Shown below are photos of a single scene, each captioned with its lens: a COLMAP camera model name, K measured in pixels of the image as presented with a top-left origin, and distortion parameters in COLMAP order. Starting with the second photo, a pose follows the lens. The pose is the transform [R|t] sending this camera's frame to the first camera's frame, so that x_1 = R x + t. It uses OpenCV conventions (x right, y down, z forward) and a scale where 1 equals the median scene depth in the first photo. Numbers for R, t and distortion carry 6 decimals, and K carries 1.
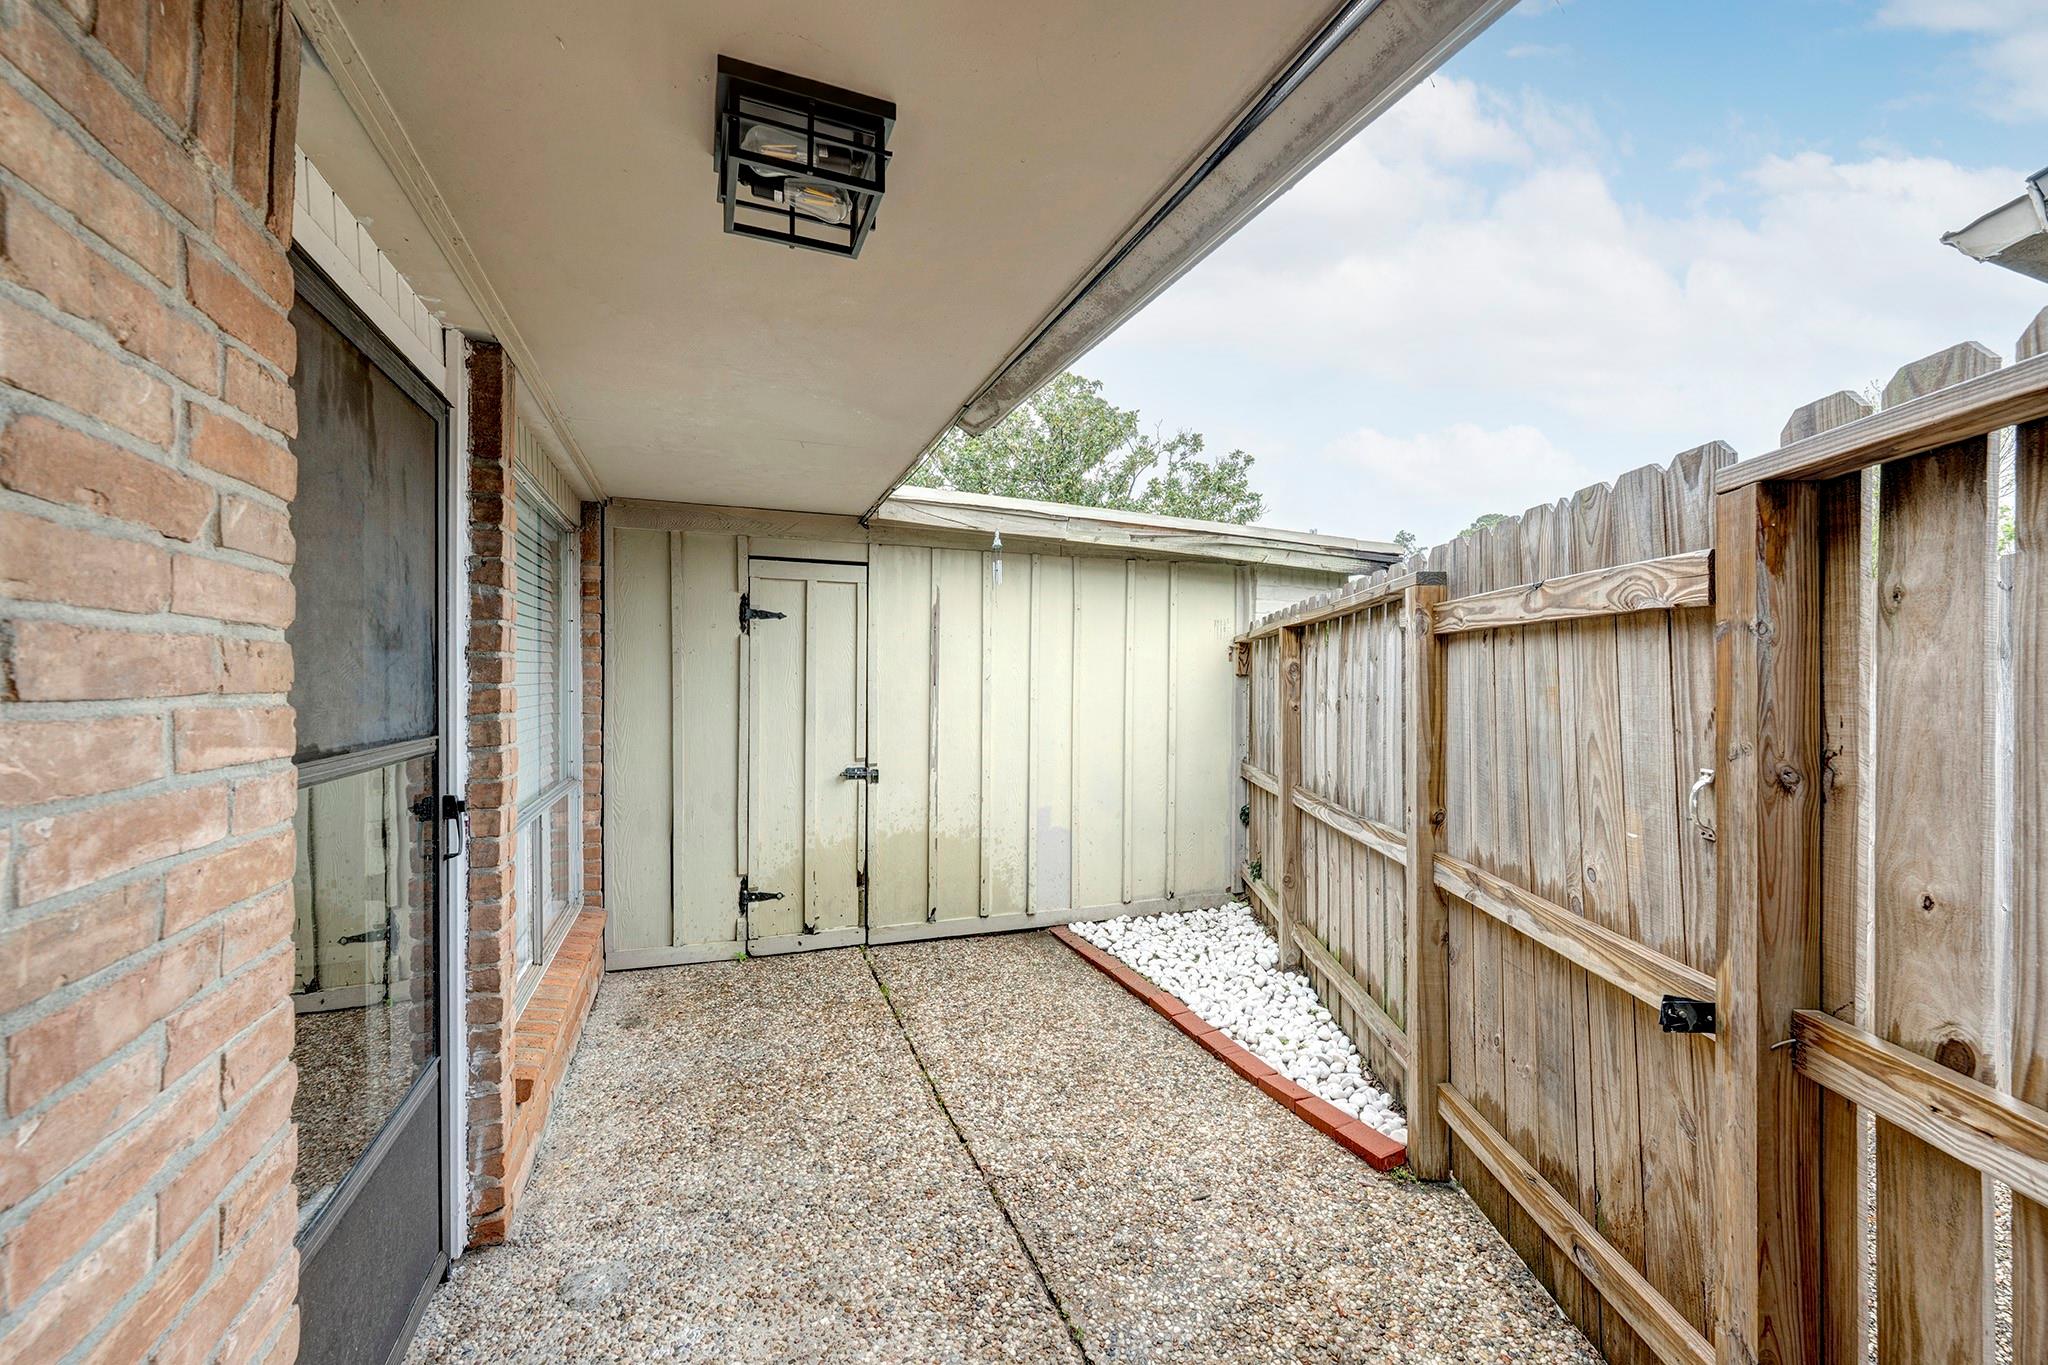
lens RADIAL K [[854.8, 0, 1022.1], [0, 854.8, 674.3], [0, 0, 1]] dist [-0.000585, 0.000143]
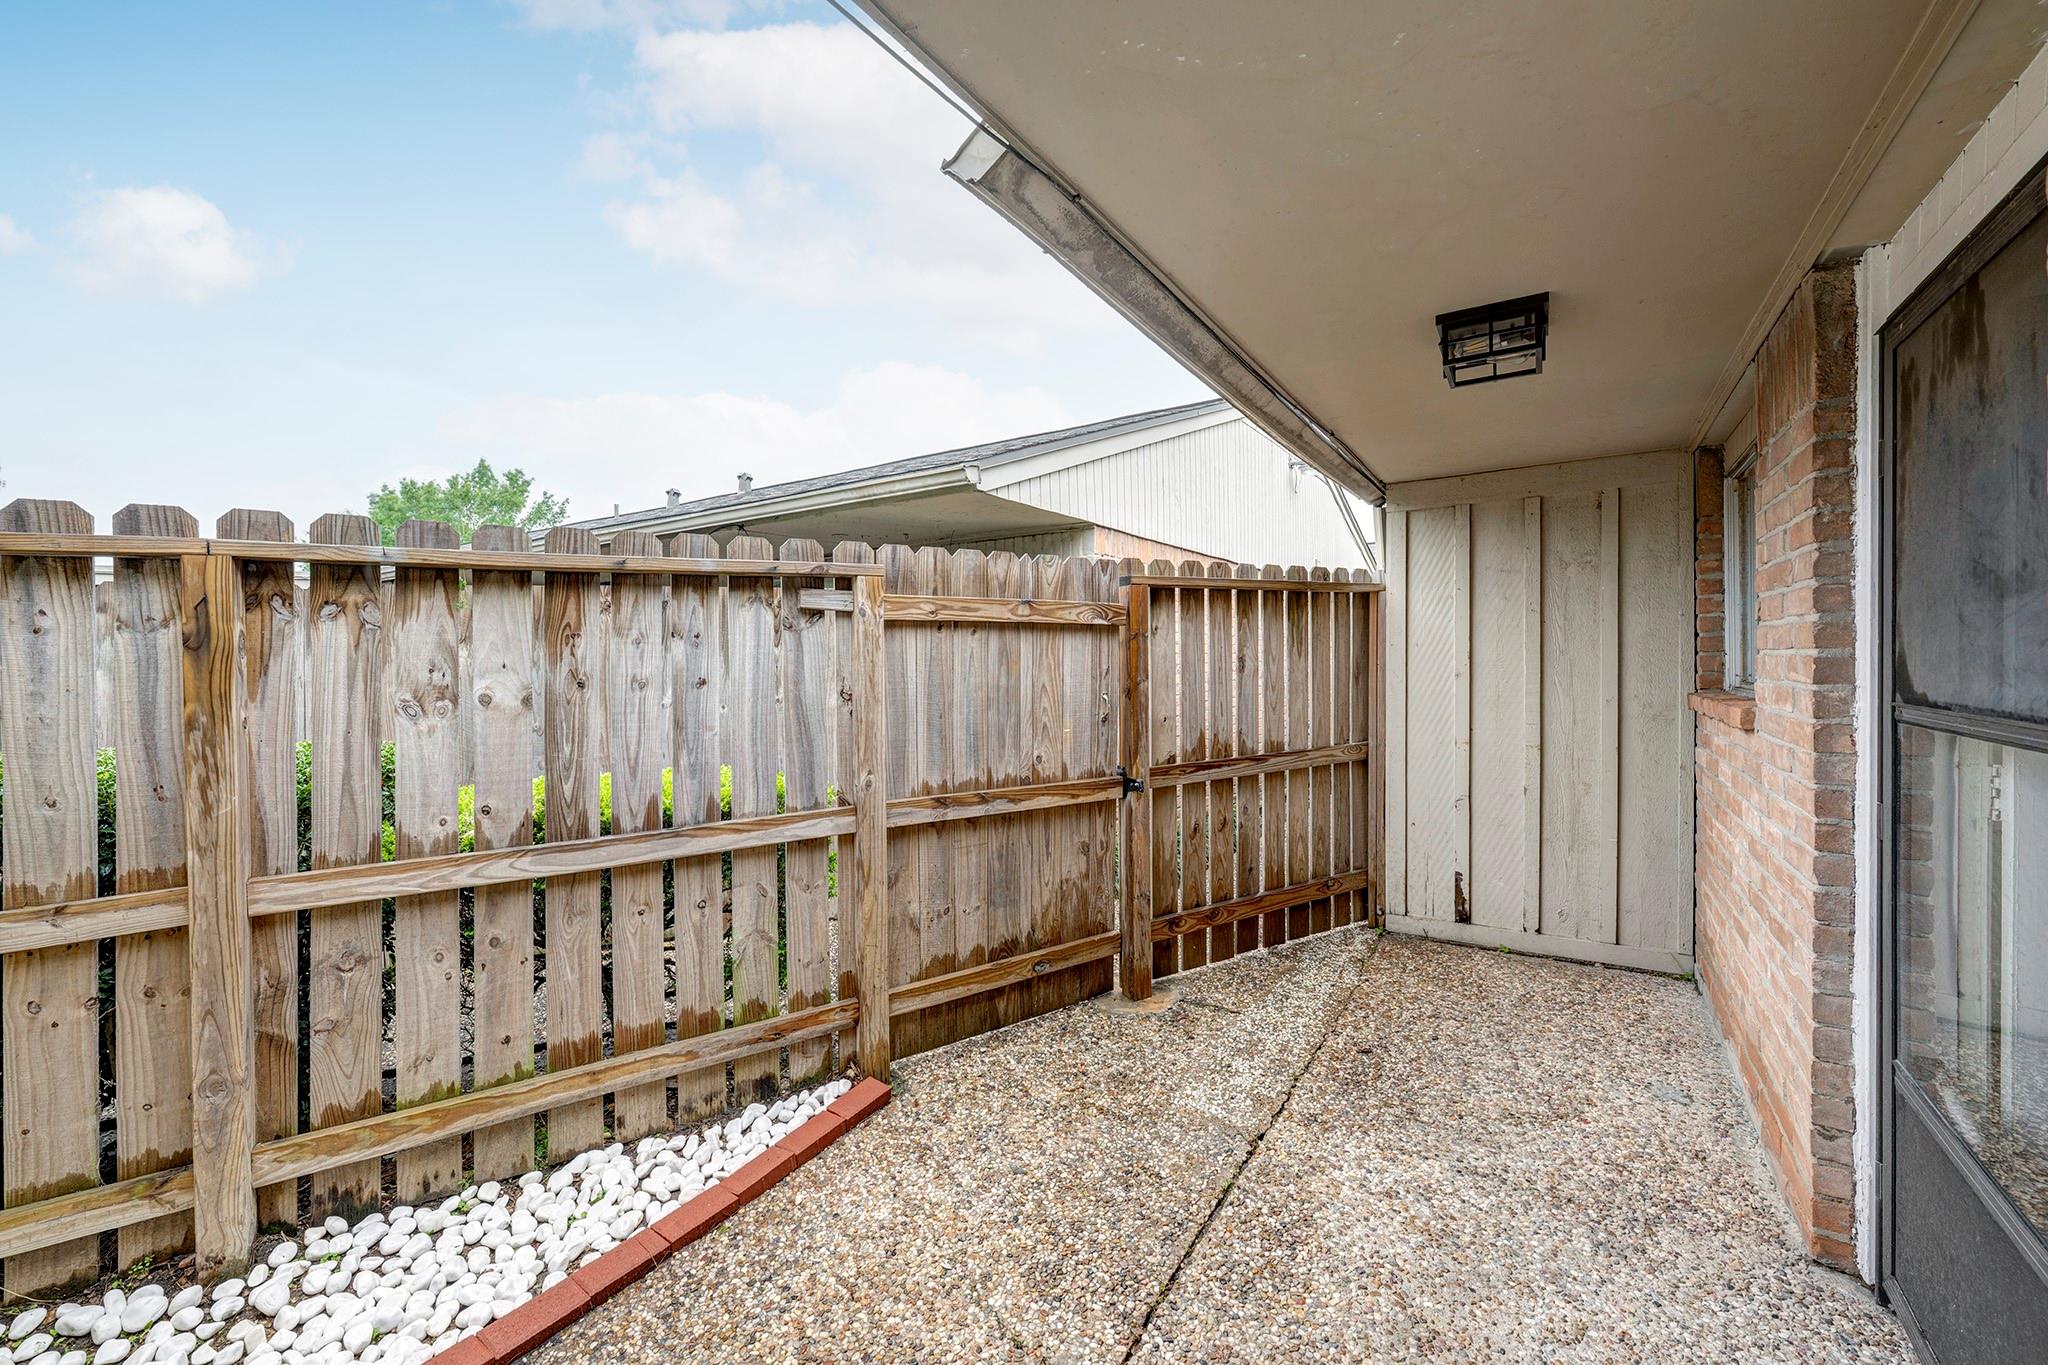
lens RADIAL K [[807.2, 0, 1059.8], [0, 807.2, 661.5], [0, 0, 1]] dist [-0.002250, -0.000754]
pose [[-0.618557, 0.005417, 0.785721, -0.656580], [0.008292, 0.999966, -0.000366, 0.017688], [-0.785696, 0.006289, -0.618581, 1.781111]]
